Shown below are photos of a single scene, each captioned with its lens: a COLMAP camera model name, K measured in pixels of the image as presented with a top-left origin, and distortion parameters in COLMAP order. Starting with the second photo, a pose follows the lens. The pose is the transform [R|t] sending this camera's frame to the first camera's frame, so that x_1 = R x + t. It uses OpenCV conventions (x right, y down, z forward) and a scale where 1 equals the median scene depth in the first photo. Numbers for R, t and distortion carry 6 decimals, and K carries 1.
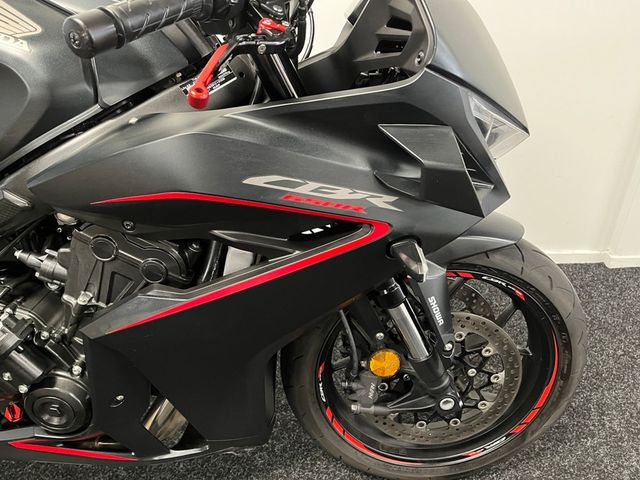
lens RADIAL K [[483.4, 0, 320.7], [0, 483.4, 237.4], [0, 0, 1]] dist [0.076172, -0.094806]
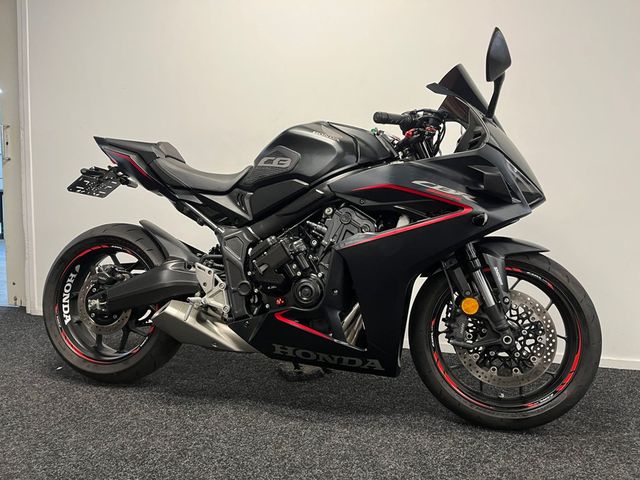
lens RADIAL K [[483.4, 0, 325.3], [0, 483.4, 243.6], [0, 0, 1]] dist [0.076172, -0.094806]
pose [[0.972831, 0.070664, -0.220471, -0.011017], [-0.165884, 0.877046, -0.450859, 0.881827], [0.161504, 0.475182, 0.864939, -0.723051]]
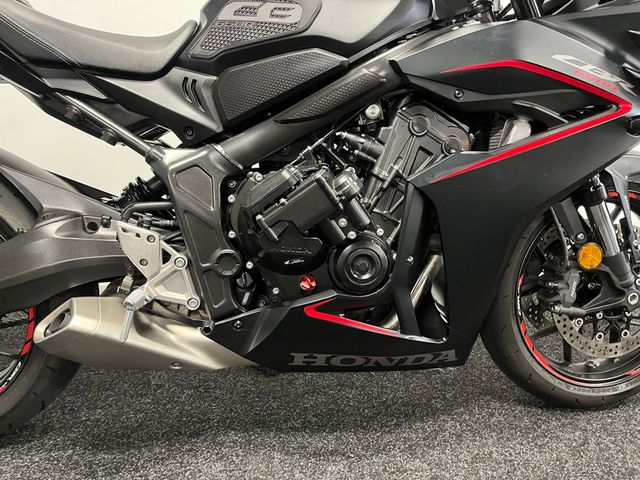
lens RADIAL K [[483.4, 0, 325.4], [0, 483.4, 243.7], [0, 0, 1]] dist [0.076172, -0.094806]
pose [[0.990638, 0.008793, 0.136232, -0.632944], [0.029087, 0.961413, -0.273567, 0.495410], [-0.133381, 0.274968, 0.952157, -0.090766]]
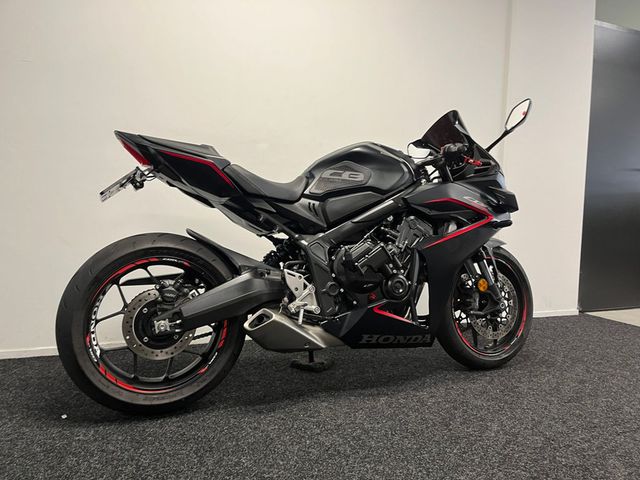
lens RADIAL K [[483.4, 0, 326.1], [0, 483.4, 241.1], [0, 0, 1]] dist [0.076172, -0.094806]
pose [[0.911675, 0.032225, 0.409646, -1.548680], [0.170043, 0.877969, -0.447499, 0.974697], [-0.374077, 0.477631, 0.794944, -0.793530]]
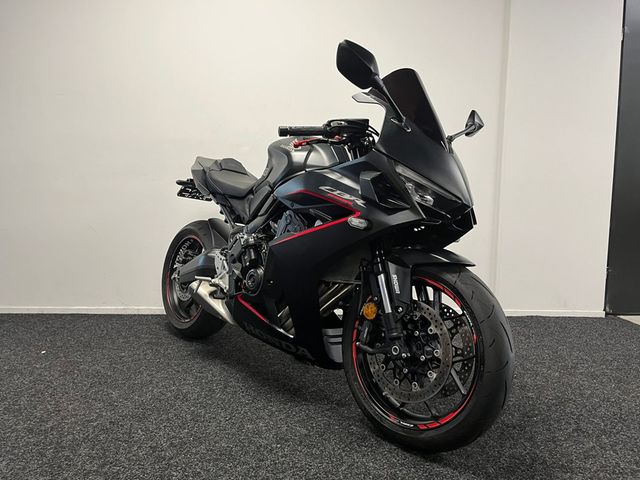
lens RADIAL K [[483.4, 0, 320.2], [0, 483.4, 234.3], [0, 0, 1]] dist [0.076172, -0.094806]
pose [[0.669455, 0.104938, -0.735403, 1.210672], [-0.448918, 0.845905, -0.287955, 0.575337], [0.591864, 0.522909, 0.613404, -0.366083]]
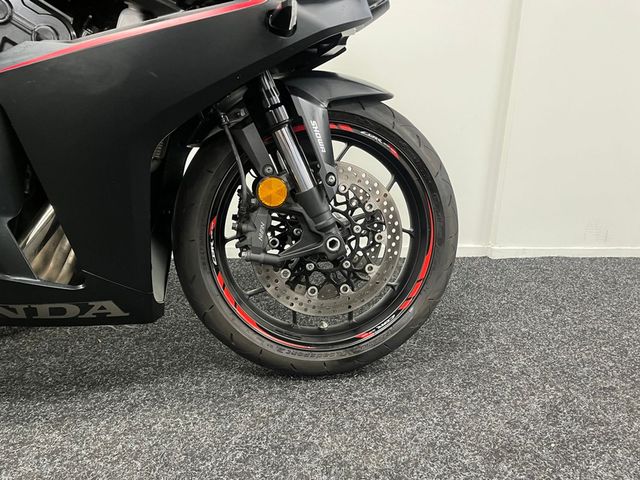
lens RADIAL K [[483.4, 0, 324.8], [0, 483.4, 244.1], [0, 0, 1]] dist [0.076172, -0.094806]
pose [[0.987026, 0.024713, 0.158645, 0.071875], [0.020512, 0.960579, -0.277251, 0.597053], [-0.159243, 0.276908, 0.947609, 0.018139]]
